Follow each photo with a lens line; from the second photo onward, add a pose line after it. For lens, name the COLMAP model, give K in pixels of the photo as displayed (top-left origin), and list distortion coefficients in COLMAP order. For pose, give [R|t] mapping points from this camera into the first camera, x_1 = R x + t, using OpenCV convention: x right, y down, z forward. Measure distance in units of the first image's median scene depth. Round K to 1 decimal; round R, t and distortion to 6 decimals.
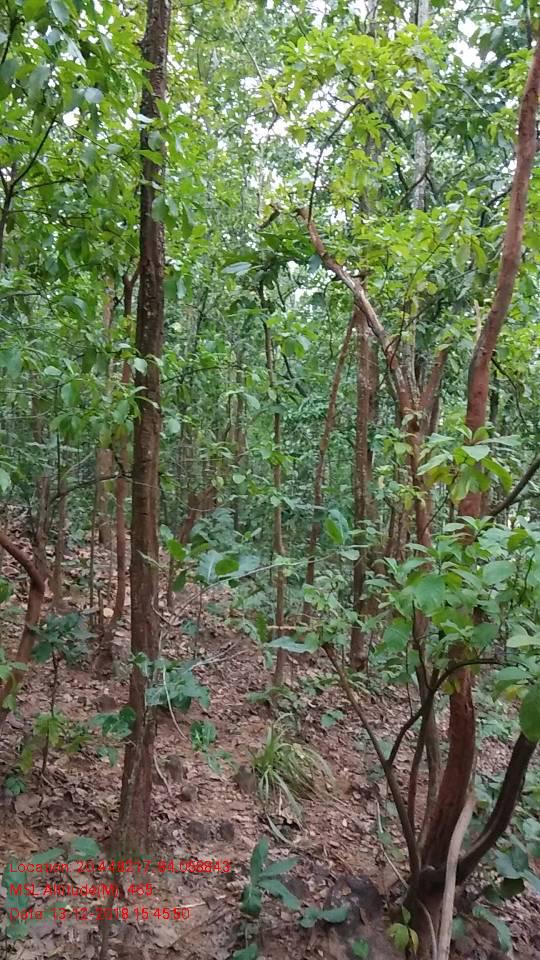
lens RADIAL K [[702.5, 0, 270.0], [0, 702.5, 480.0], [0, 0, 1]] dist [0.095200, -0.135160]
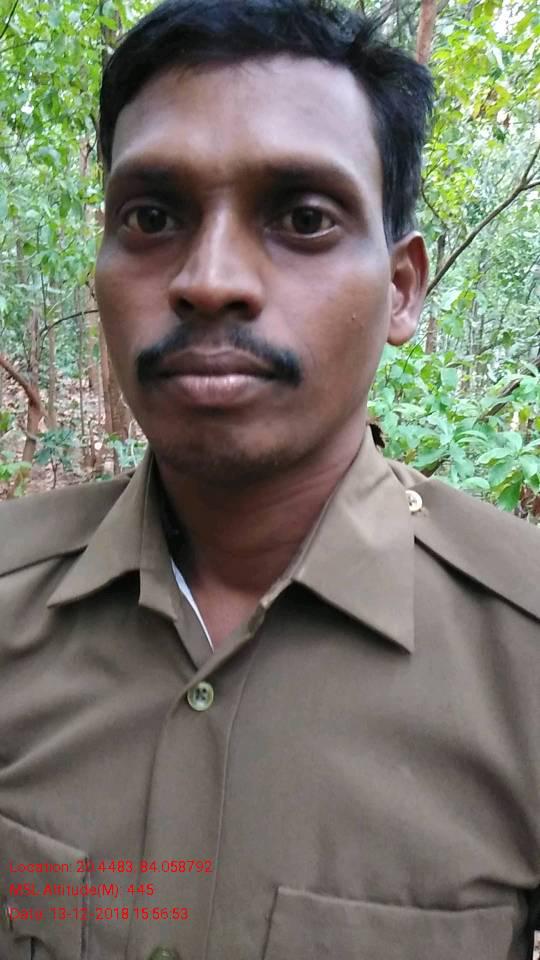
lens RADIAL K [[740.9, 0, 270.0], [0, 740.9, 480.0], [0, 0, 1]] dist [0.101793, -0.197873]
pose [[0.999932, -0.007580, -0.008829, 0.068663], [0.009043, 0.983703, 0.179572, 0.042459], [0.007324, -0.179639, 0.983705, -0.220521]]
